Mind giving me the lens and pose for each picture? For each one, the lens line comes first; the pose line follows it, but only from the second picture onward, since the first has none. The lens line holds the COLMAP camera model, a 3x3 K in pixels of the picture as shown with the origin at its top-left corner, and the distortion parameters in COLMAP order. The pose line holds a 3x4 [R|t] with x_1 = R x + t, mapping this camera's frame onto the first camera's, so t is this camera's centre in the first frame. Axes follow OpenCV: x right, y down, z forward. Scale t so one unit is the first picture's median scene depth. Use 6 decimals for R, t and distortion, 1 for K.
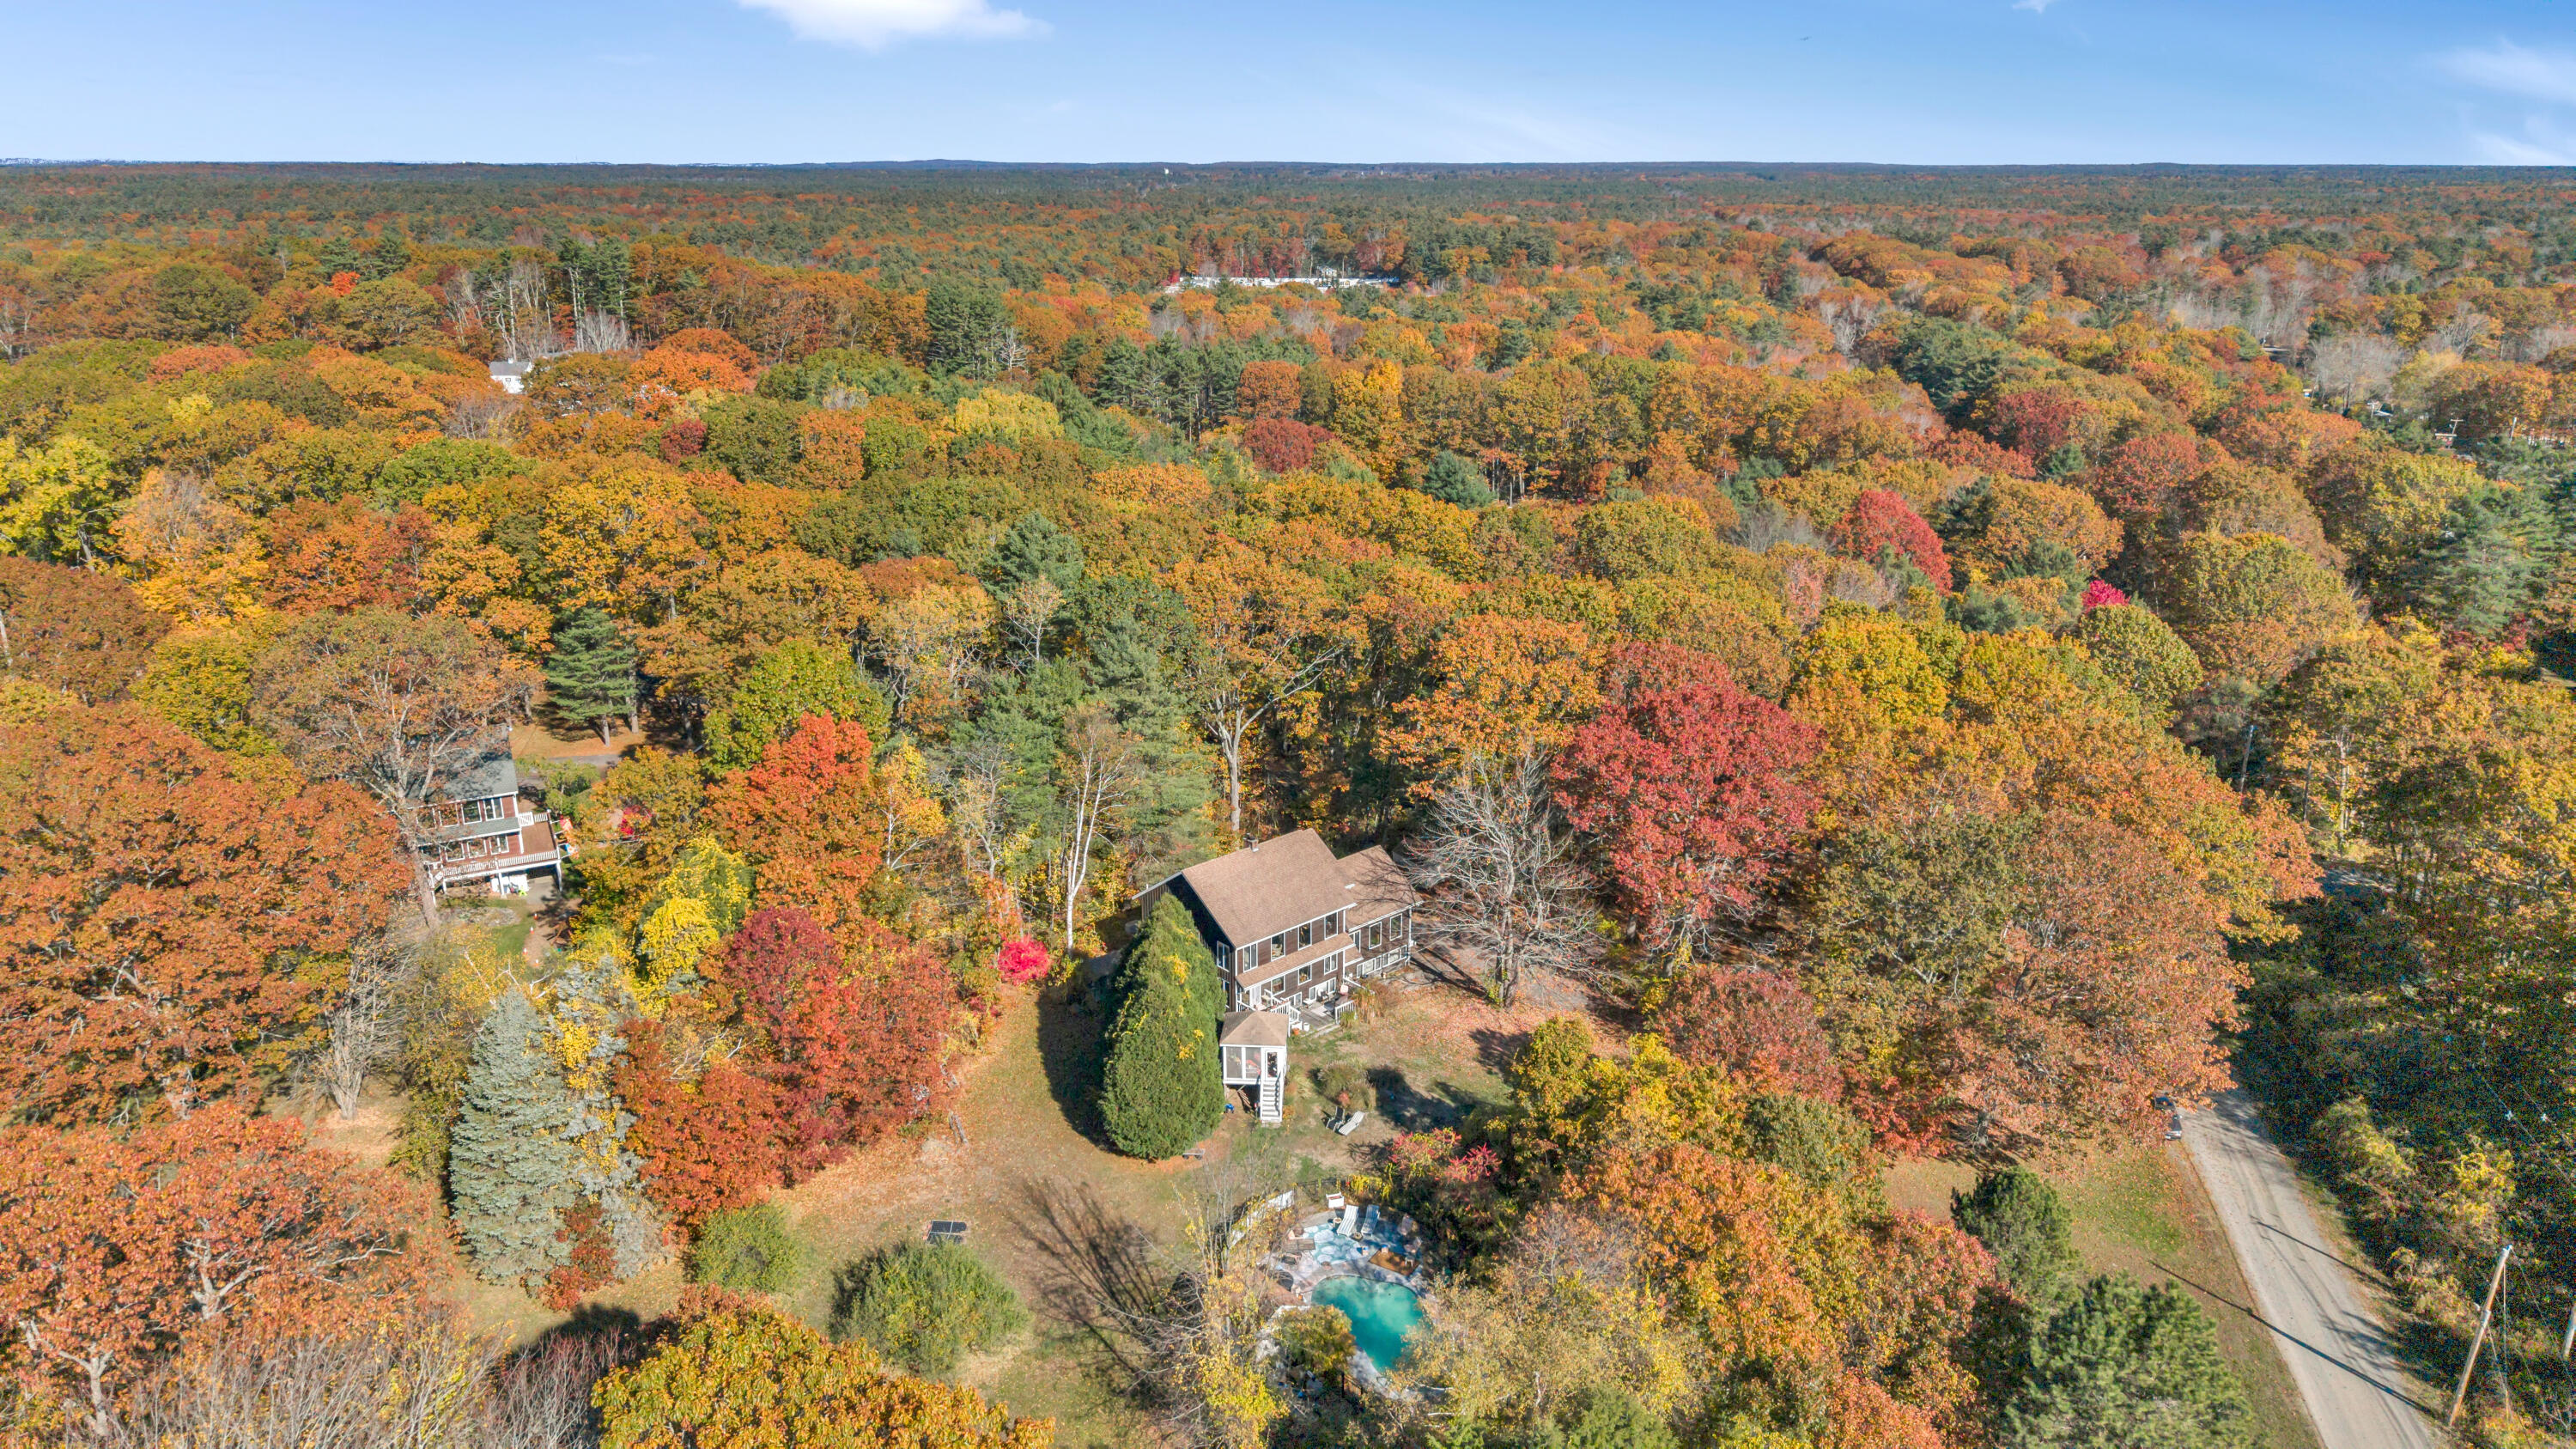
lens RADIAL K [[1694.5, 0, 1279.7], [0, 1694.5, 753.4], [0, 0, 1]] dist [0.084896, -0.140078]
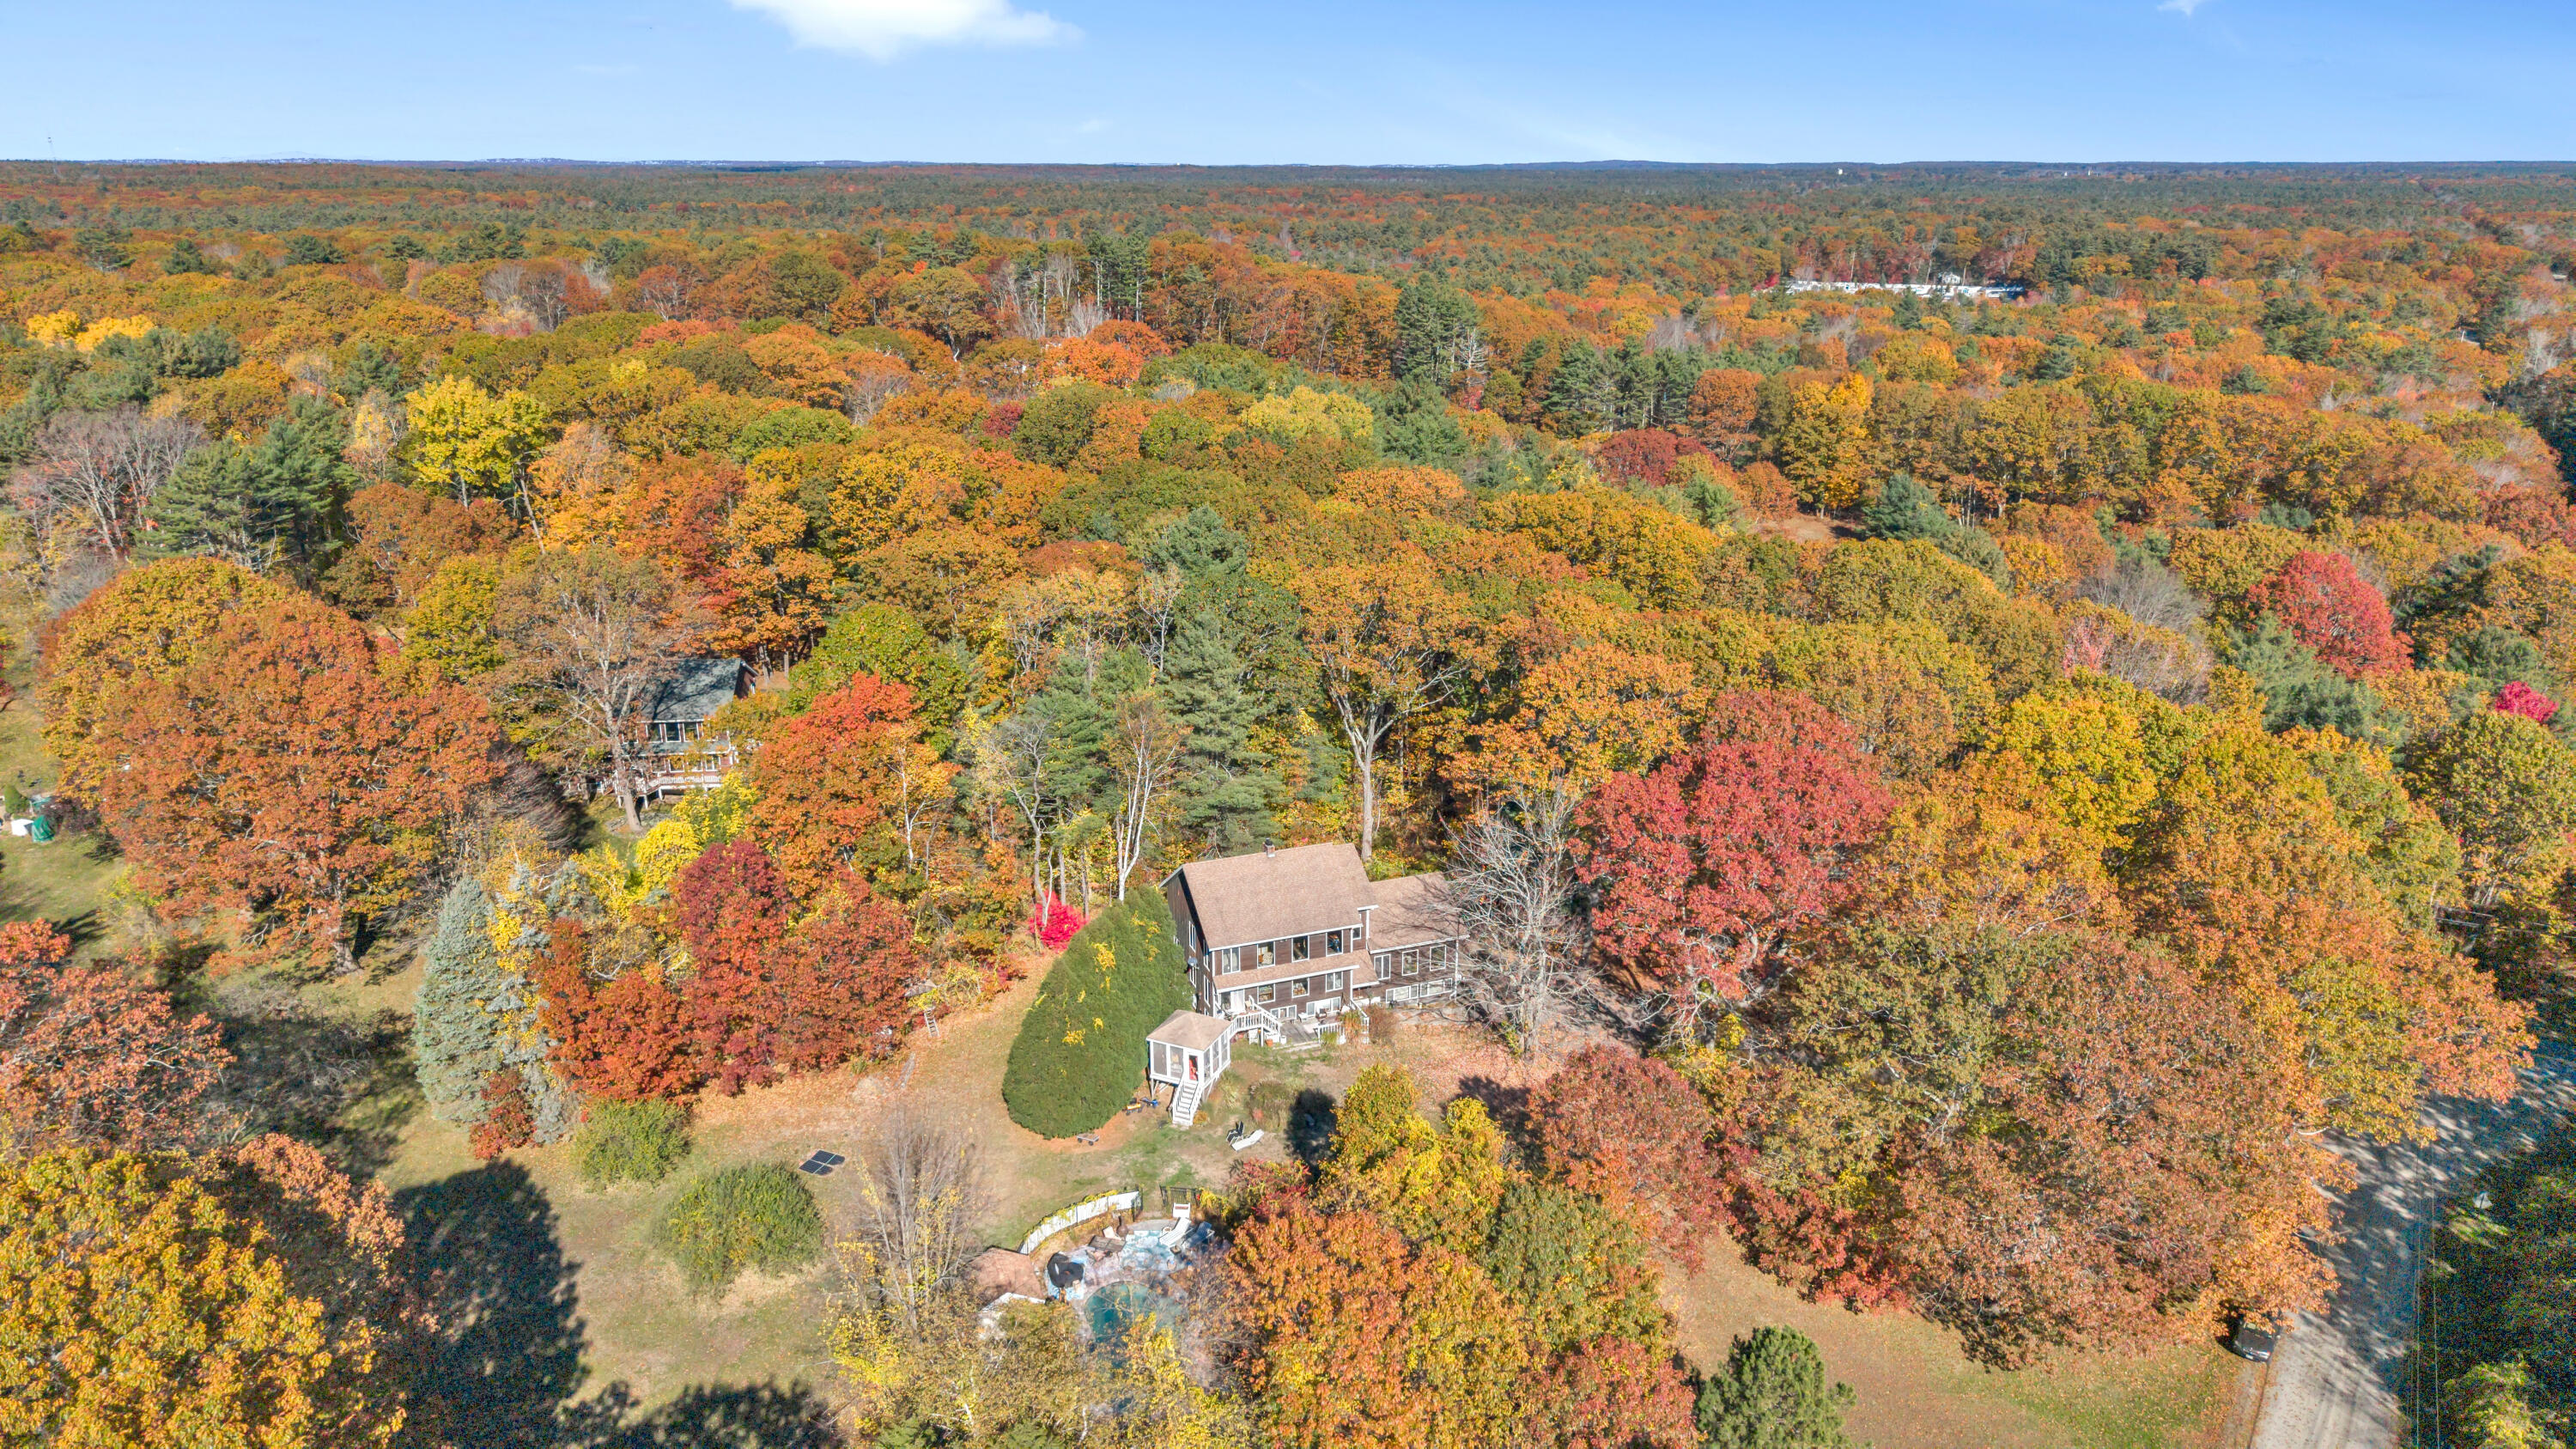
lens RADIAL K [[1705.5, 0, 1288.0], [0, 1705.5, 724.5], [0, 0, 1]] dist [0.046514, -0.071680]
pose [[0.934606, 0.111607, -0.337721, 0.113110], [-0.117074, 0.993114, 0.004207, -0.008596], [0.335865, 0.035606, 0.941237, 0.020958]]
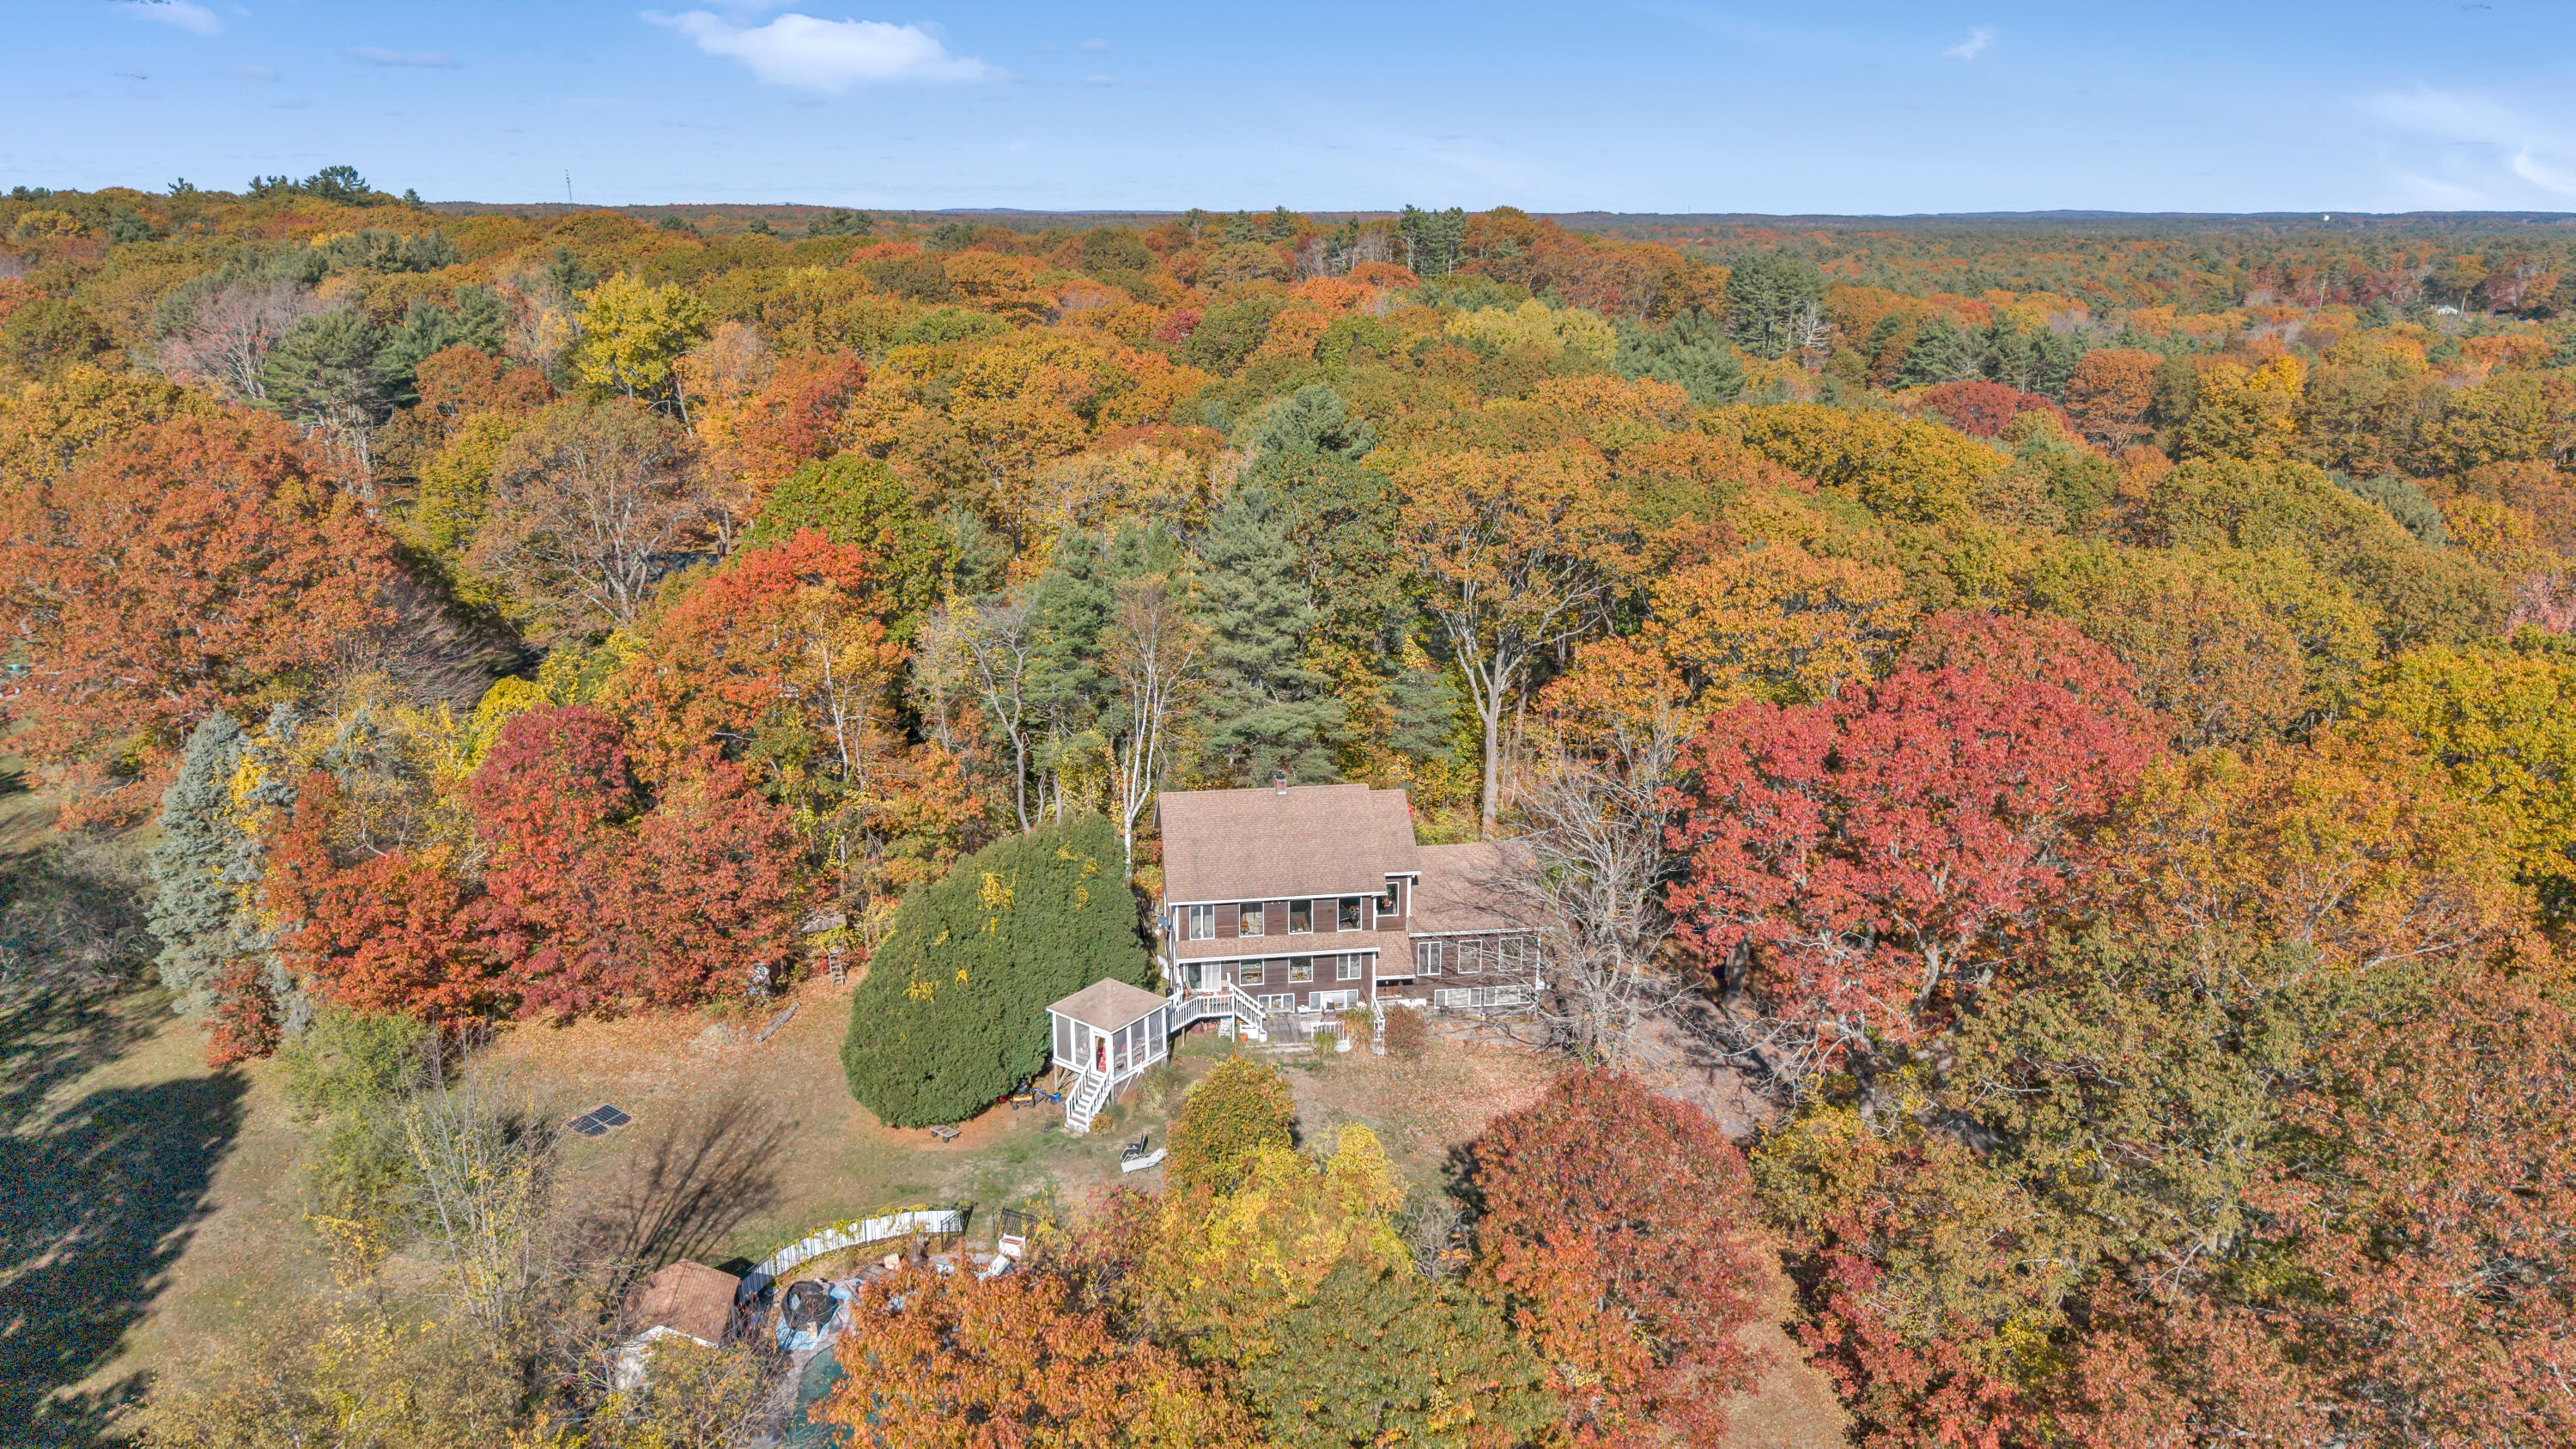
lens RADIAL K [[1712.3, 0, 1288.0], [0, 1712.3, 724.5], [0, 0, 1]] dist [0.006258, -0.002416]
pose [[0.829231, 0.161108, -0.535183, 0.134394], [-0.183527, 0.982947, 0.011537, 0.006552], [0.527915, 0.088653, 0.844657, 0.127703]]
